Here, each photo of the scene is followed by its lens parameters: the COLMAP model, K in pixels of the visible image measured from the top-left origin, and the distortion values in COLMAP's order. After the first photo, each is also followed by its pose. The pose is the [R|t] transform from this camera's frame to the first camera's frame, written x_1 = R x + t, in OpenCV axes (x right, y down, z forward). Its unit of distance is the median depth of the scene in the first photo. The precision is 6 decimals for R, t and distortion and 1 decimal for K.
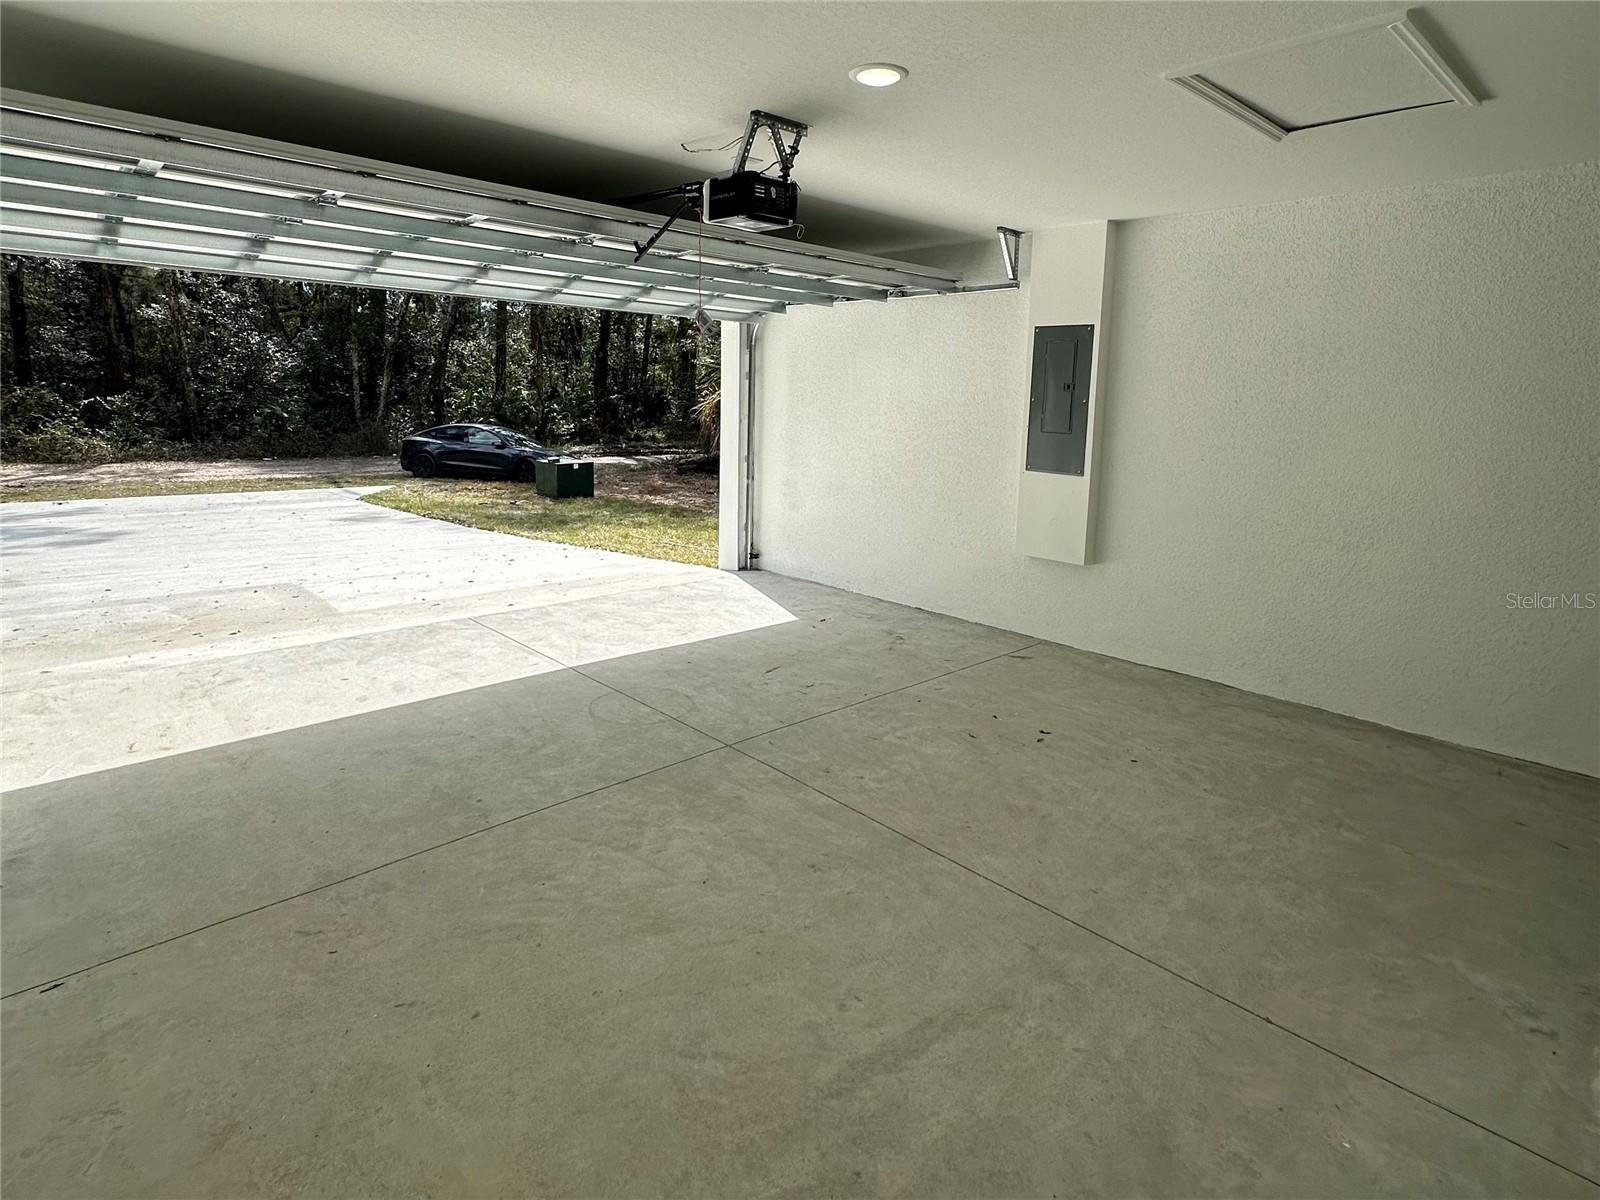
lens RADIAL K [[840.6, 0, 800.0], [0, 840.6, 600.0], [0, 0, 1]] dist [-0.000407, -0.000523]
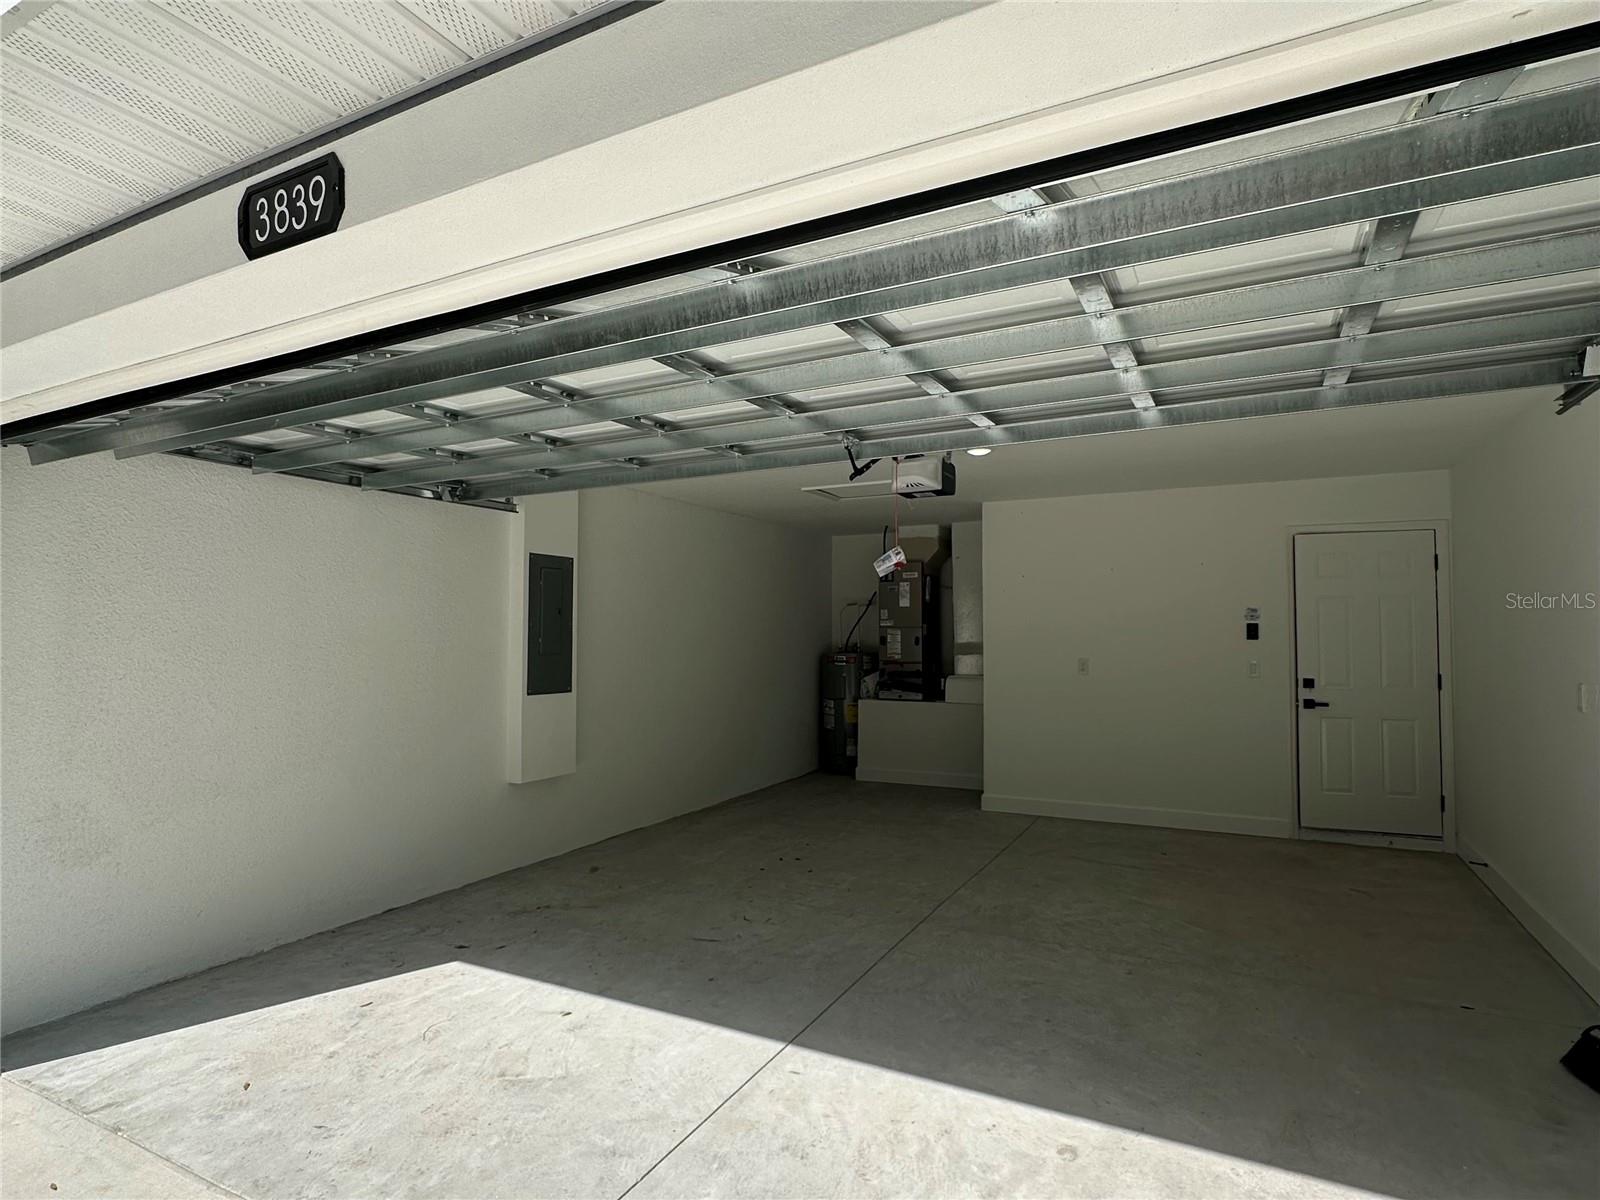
lens RADIAL K [[841.1, 0, 793.9], [0, 841.1, 577.6], [0, 0, 1]] dist [-0.001272, -0.000587]
pose [[-0.324102, 0.036462, 0.945319, -1.190548], [0.214872, 0.975977, 0.036025, -0.390368], [-0.921297, 0.214799, -0.324151, 1.479603]]
